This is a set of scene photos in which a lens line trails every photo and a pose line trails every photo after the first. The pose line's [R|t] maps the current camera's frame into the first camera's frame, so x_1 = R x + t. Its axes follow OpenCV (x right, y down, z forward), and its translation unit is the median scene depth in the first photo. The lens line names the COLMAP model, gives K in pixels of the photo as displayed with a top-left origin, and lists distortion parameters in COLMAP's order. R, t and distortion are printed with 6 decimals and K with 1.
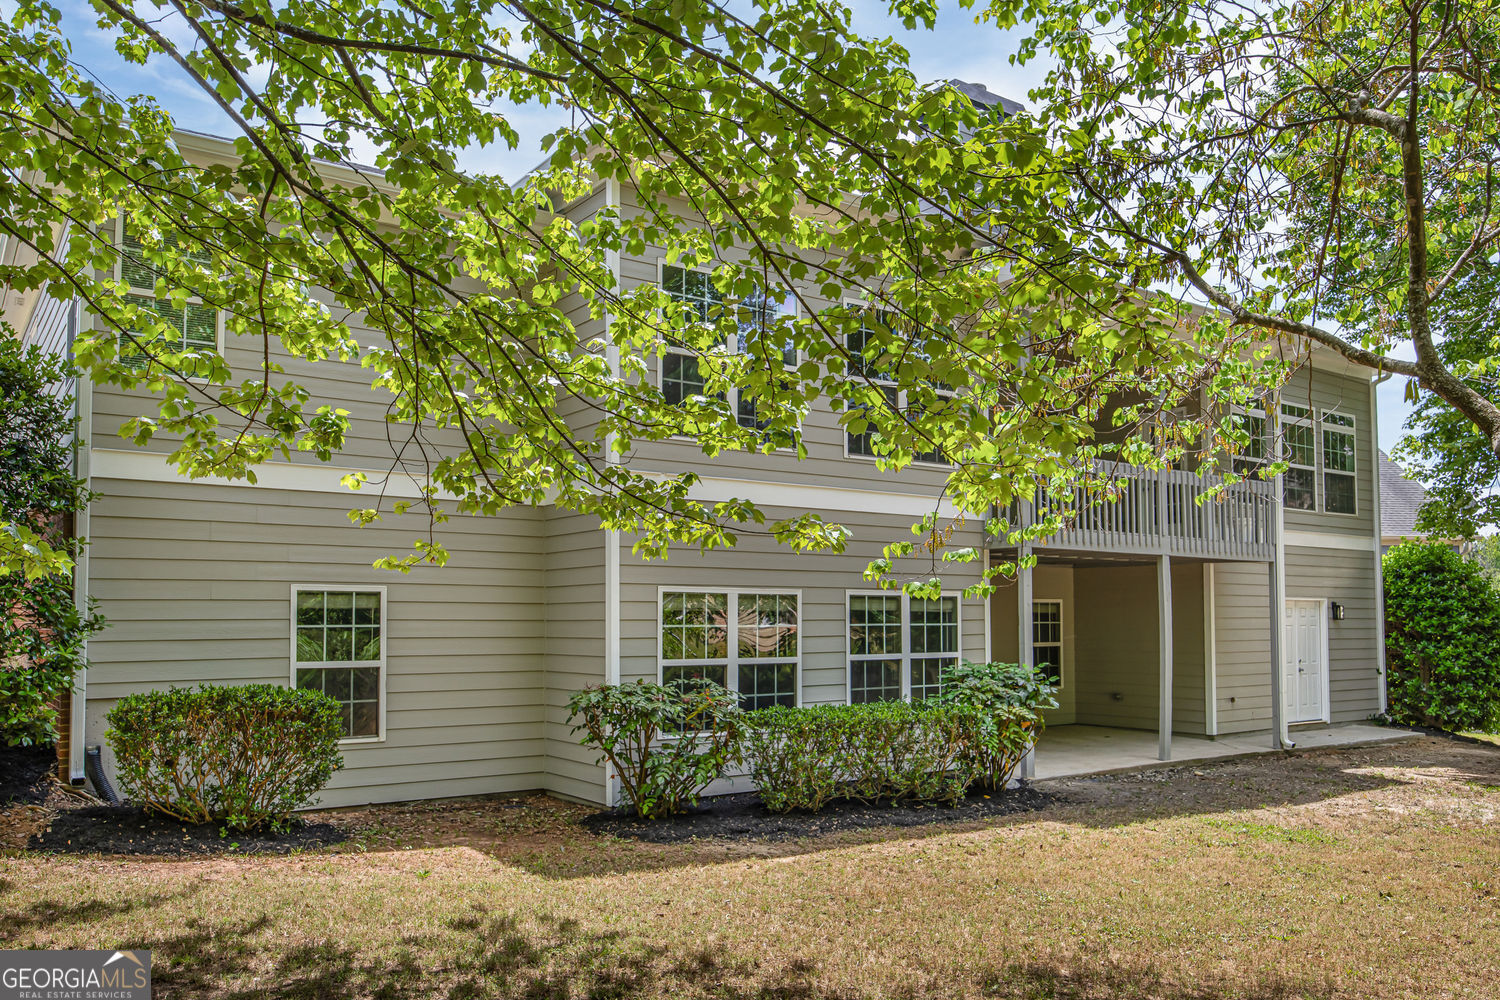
lens RADIAL K [[1172.5, 0, 750.0], [0, 1172.5, 500.0], [0, 0, 1]] dist [0.002169, -0.000045]
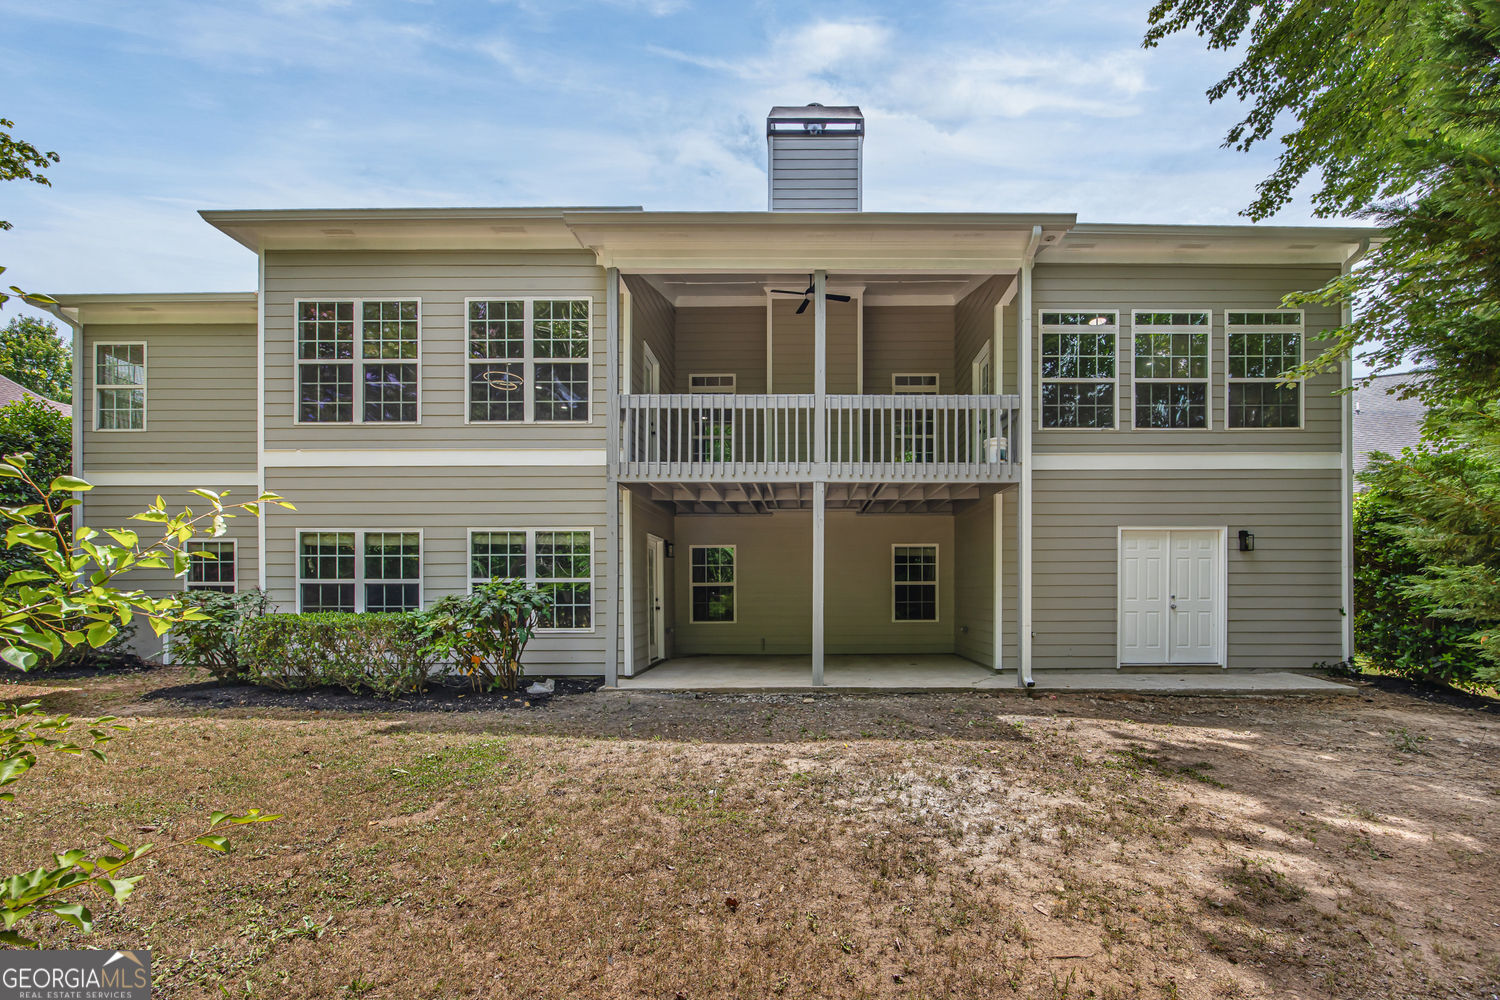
lens RADIAL K [[889.5, 0, 749.9], [0, 889.5, 551.3], [0, 0, 1]] dist [-0.041527, -0.000078]
pose [[0.818024, 0.000421, -0.575183, 0.593427], [0.059640, 0.994547, 0.085547, 0.025460], [0.572083, -0.104284, 0.813539, 0.266934]]
